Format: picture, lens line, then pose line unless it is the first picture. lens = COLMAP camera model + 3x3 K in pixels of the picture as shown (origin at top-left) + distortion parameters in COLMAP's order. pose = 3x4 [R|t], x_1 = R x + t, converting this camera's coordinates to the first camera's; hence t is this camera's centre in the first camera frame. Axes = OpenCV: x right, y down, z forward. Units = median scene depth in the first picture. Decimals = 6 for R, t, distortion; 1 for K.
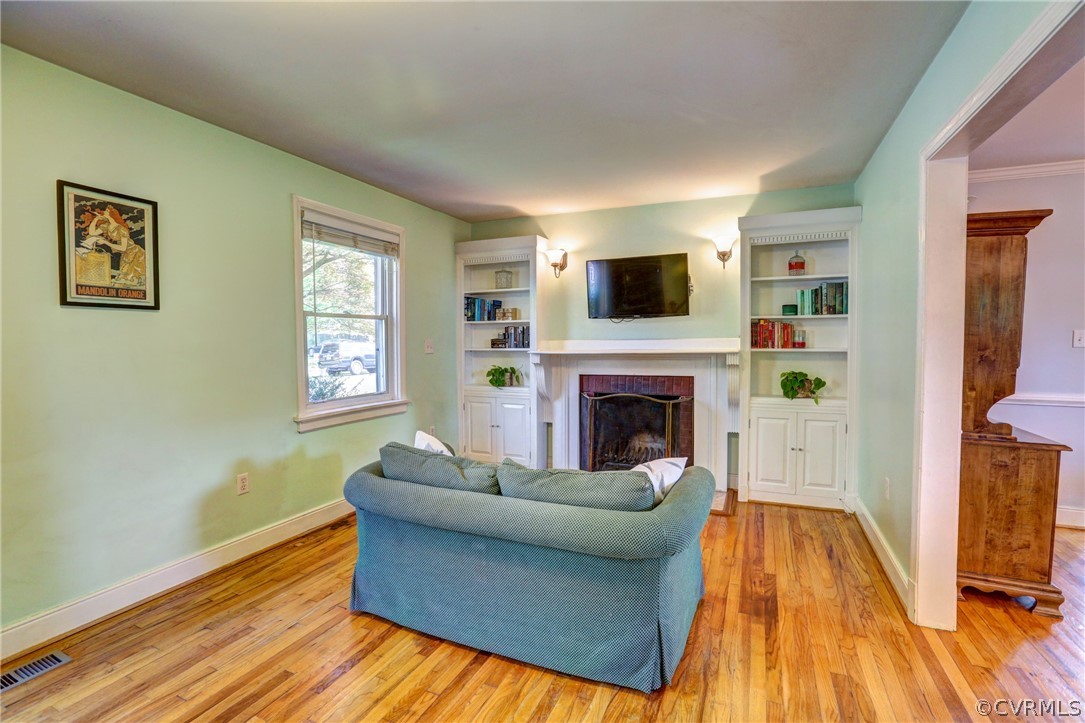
lens RADIAL K [[492.0, 0, 546.9], [0, 492.0, 357.7], [0, 0, 1]] dist [-0.055826, 0.020733]
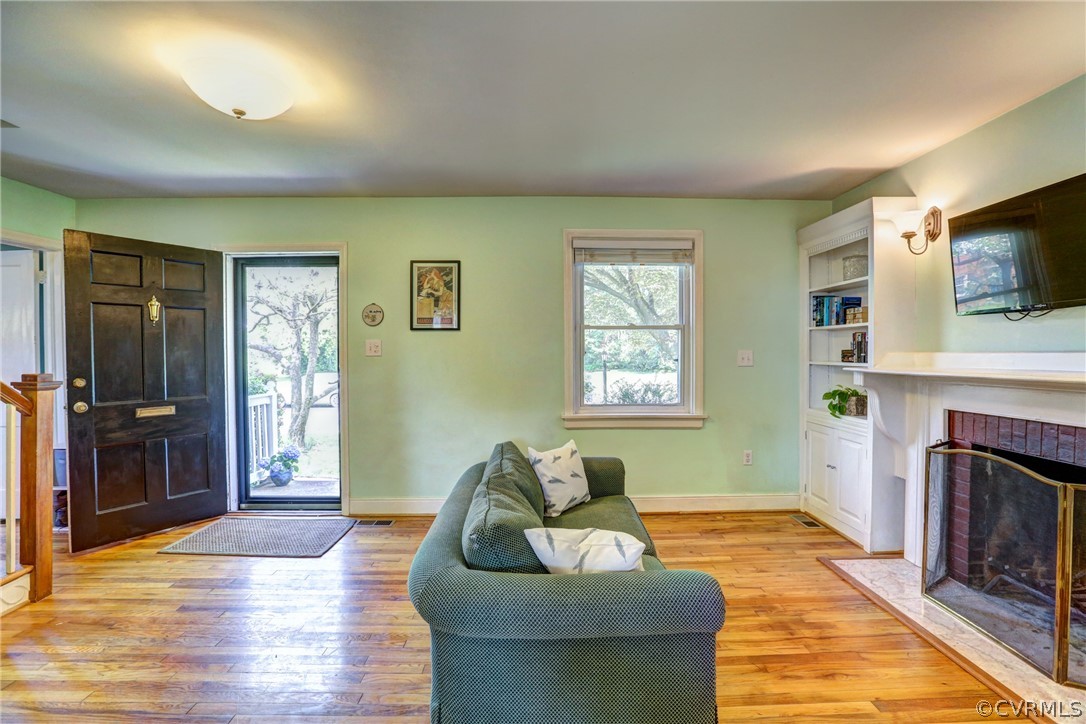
lens RADIAL K [[490.0, 0, 545.0], [0, 490.0, 359.6], [0, 0, 1]] dist [-0.045140, 0.012687]
pose [[0.420437, 0.021703, -0.907062, 0.765958], [-0.034343, 0.999378, 0.007993, -0.028388], [0.906672, 0.027790, 0.420921, 0.612038]]
